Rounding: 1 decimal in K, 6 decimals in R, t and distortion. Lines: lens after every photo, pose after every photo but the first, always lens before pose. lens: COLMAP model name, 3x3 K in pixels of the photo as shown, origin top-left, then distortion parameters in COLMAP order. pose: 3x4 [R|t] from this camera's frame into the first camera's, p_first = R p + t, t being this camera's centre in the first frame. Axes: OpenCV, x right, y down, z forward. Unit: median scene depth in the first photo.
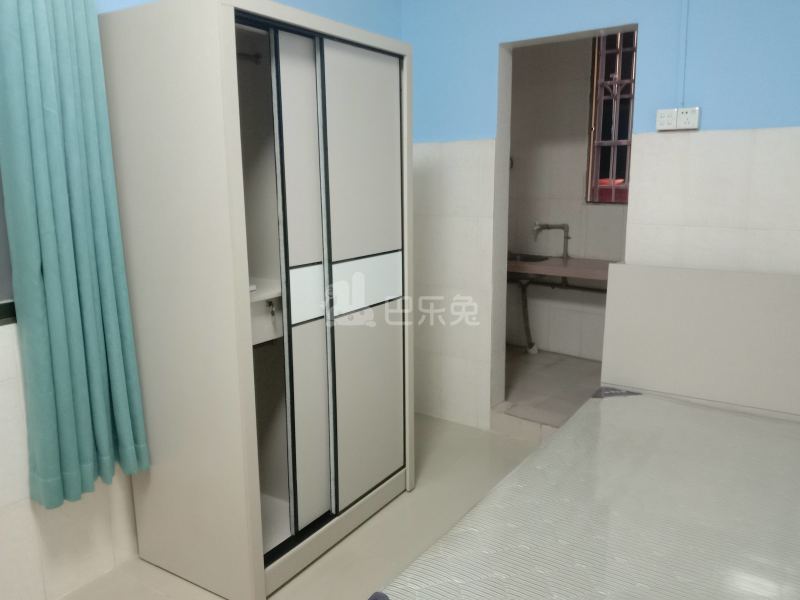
lens RADIAL K [[628.3, 0, 400.0], [0, 628.3, 300.0], [0, 0, 1]] dist [-0.000449, -0.000809]
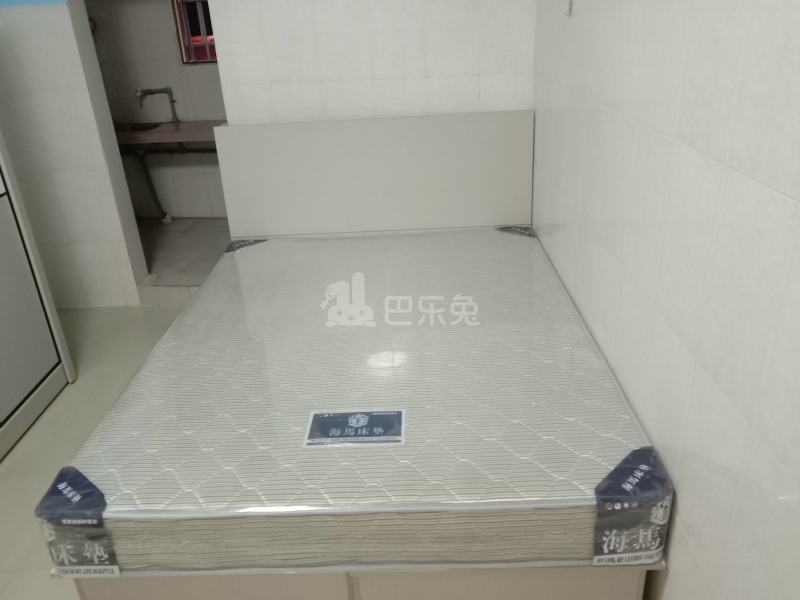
lens RADIAL K [[655.6, 0, 400.2], [0, 655.6, 310.6], [0, 0, 1]] dist [0.003295, -0.004906]
pose [[0.845843, -0.259598, 0.466004, -0.000536], [0.144655, 0.952486, 0.268040, -0.010402], [-0.513445, -0.159310, 0.843205, -0.122633]]
